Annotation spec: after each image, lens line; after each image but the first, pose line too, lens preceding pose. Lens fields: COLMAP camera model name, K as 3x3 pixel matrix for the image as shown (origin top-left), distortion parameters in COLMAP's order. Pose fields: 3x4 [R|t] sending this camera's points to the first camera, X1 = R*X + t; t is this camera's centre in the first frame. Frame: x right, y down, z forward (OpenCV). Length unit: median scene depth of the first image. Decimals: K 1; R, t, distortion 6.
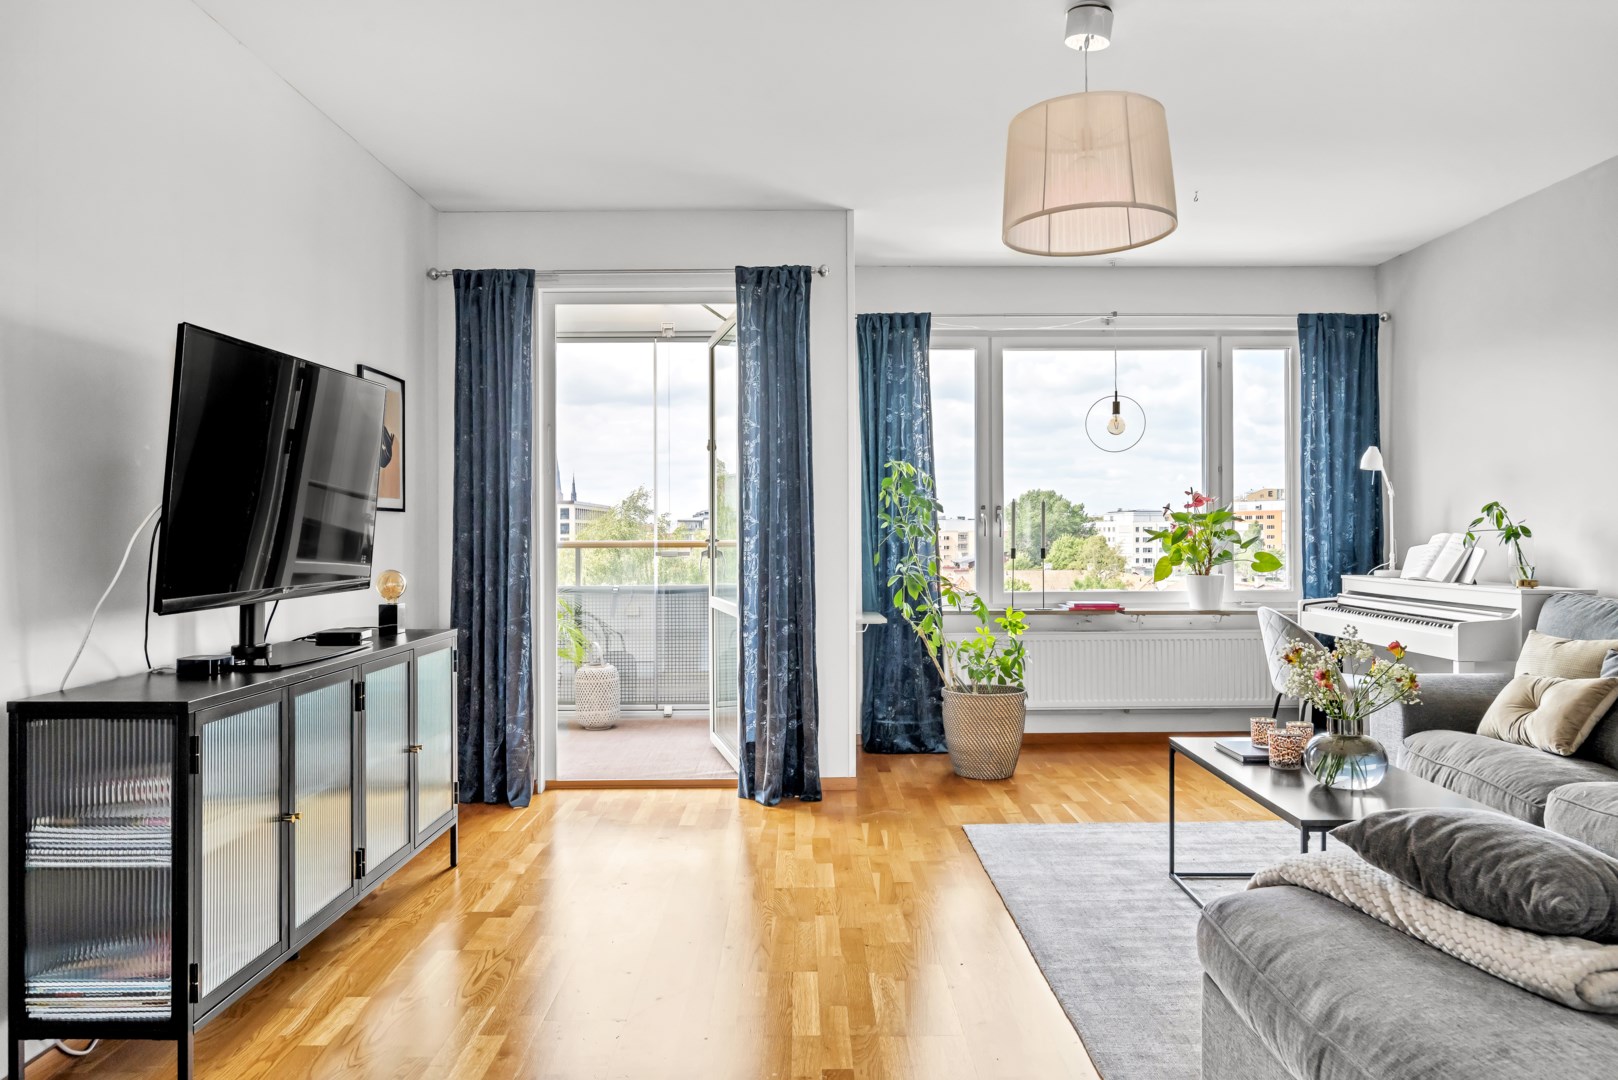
lens RADIAL K [[1106.0, 0, 809.0], [0, 1106.0, 540.0], [0, 0, 1]] dist [-0.010182, 0.003006]
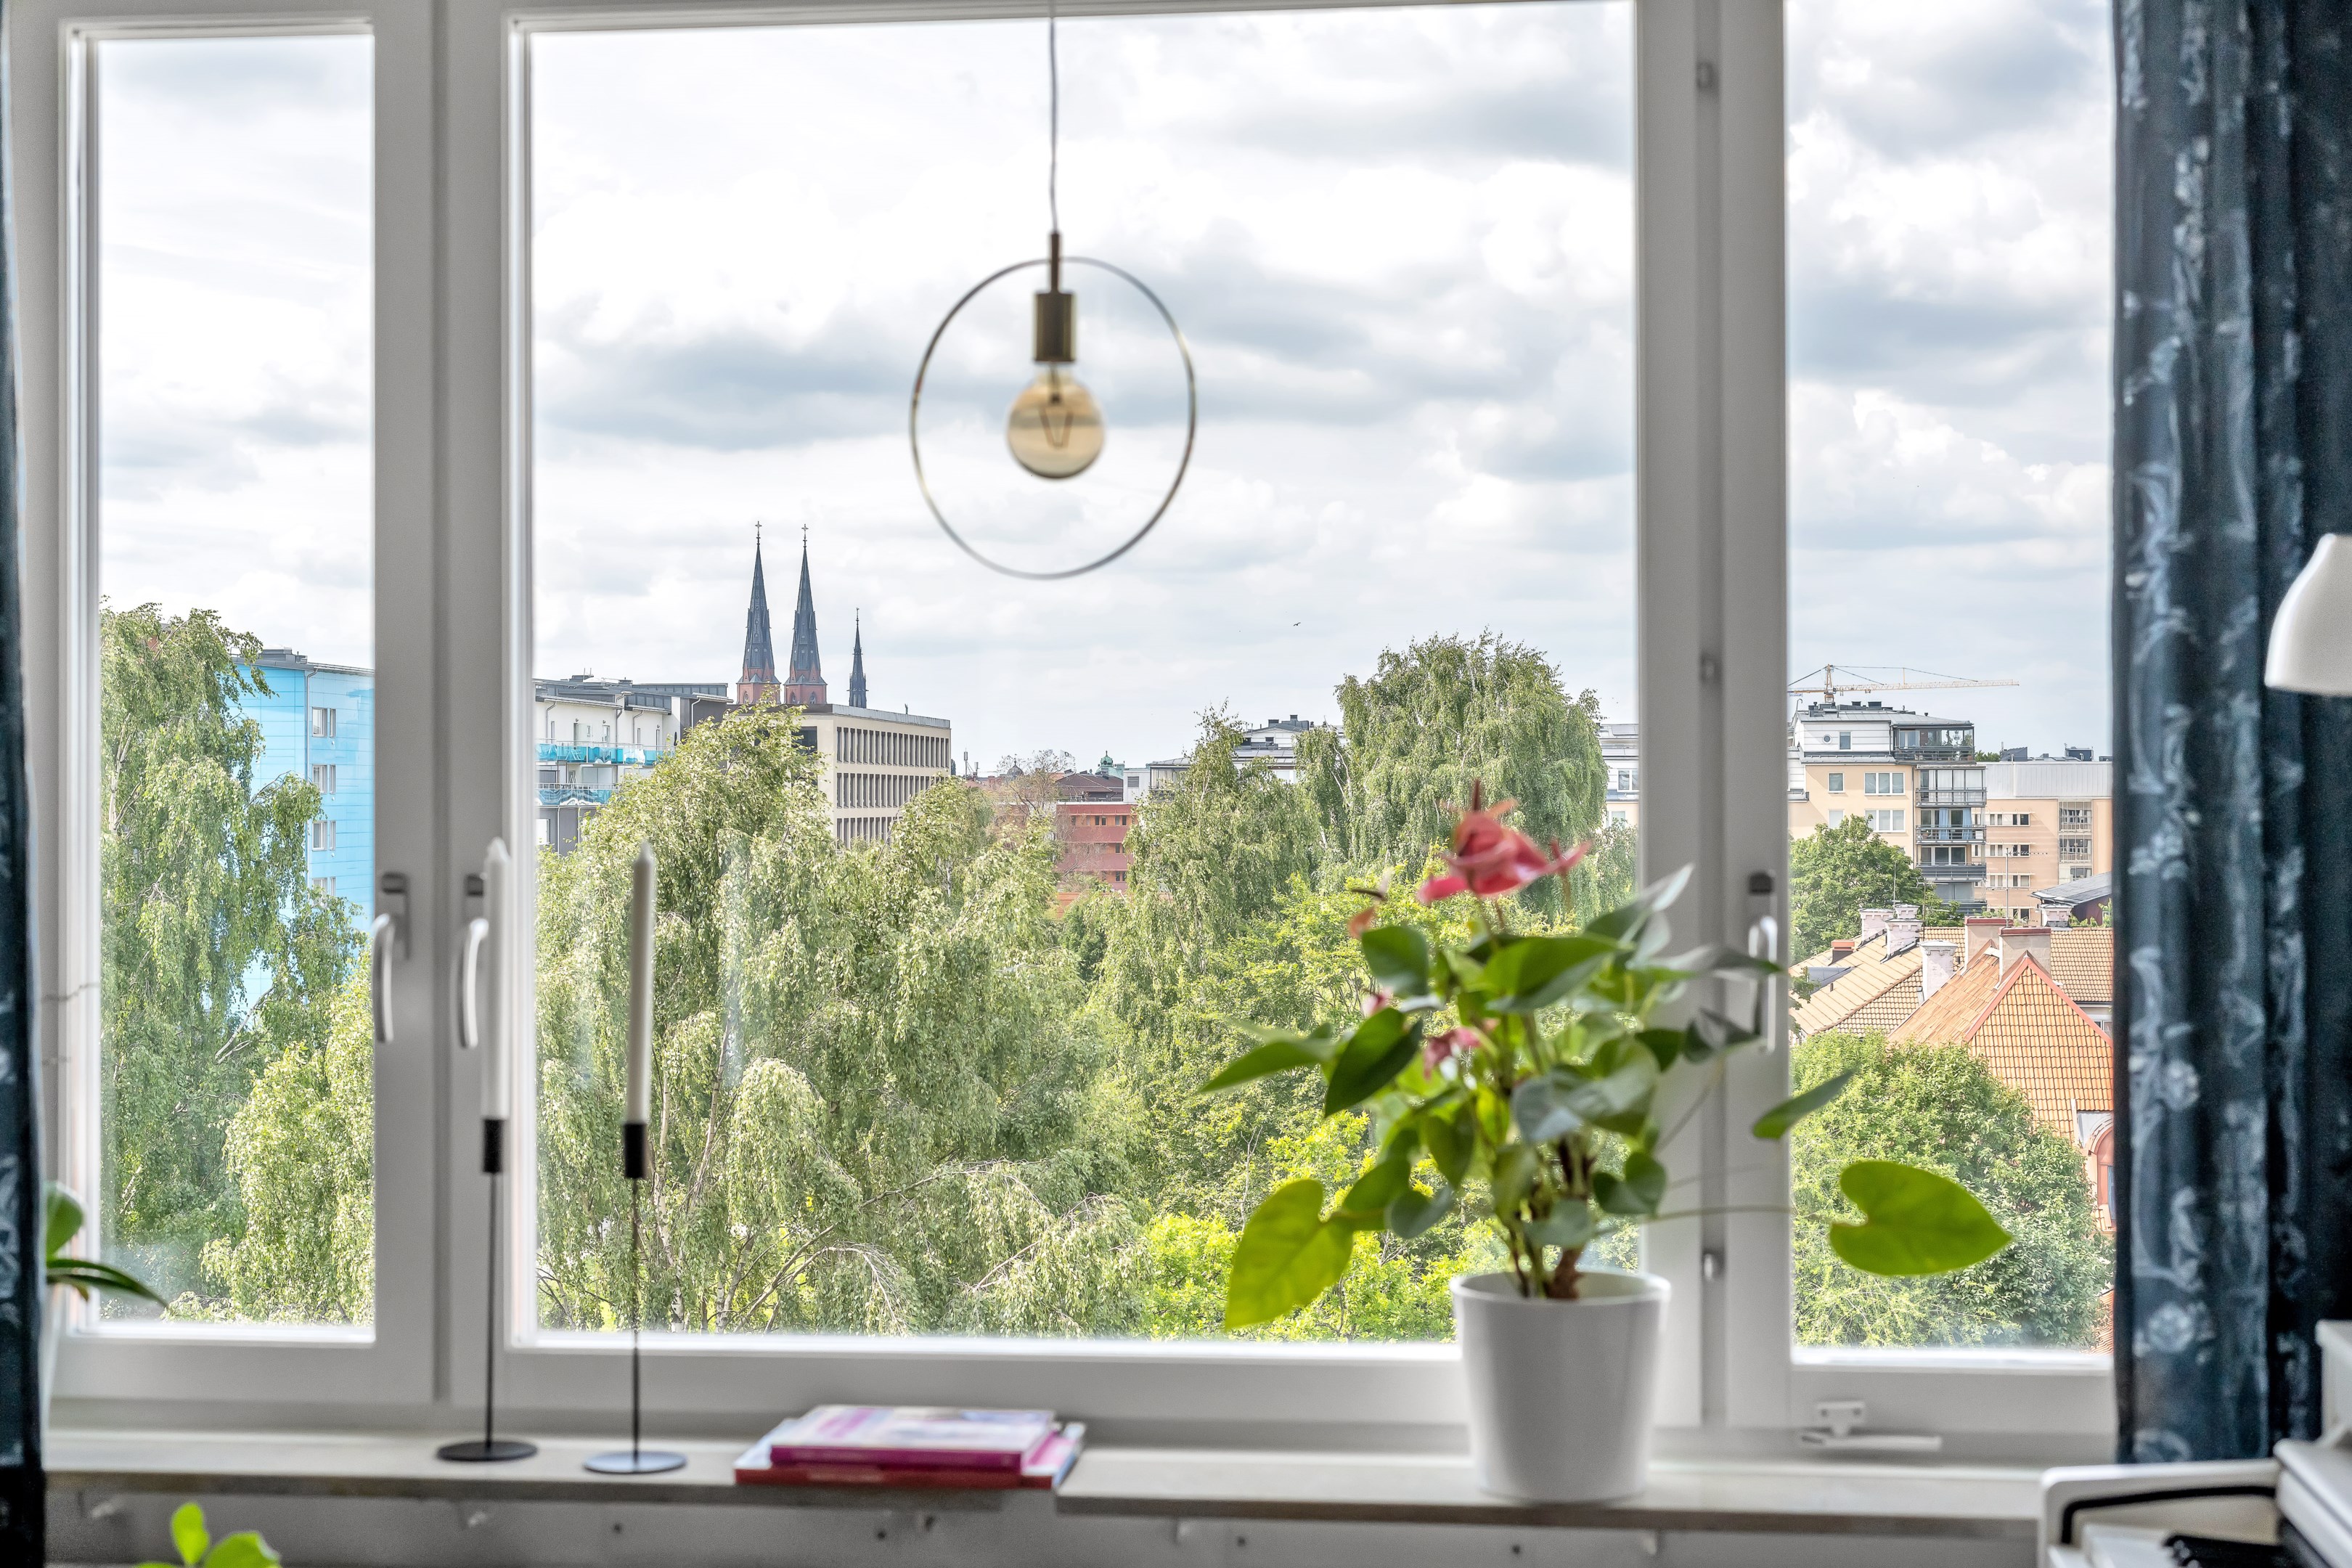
lens RADIAL K [[3476.8, 0, 1176.0], [0, 3476.8, 784.0], [0, 0, 1]] dist [0.001230, -0.016869]
pose [[0.992612, -0.000932, -0.121327, 0.445789], [-0.000410, 0.999939, -0.011039, -0.049650], [0.121330, 0.011007, 0.992551, 0.553078]]
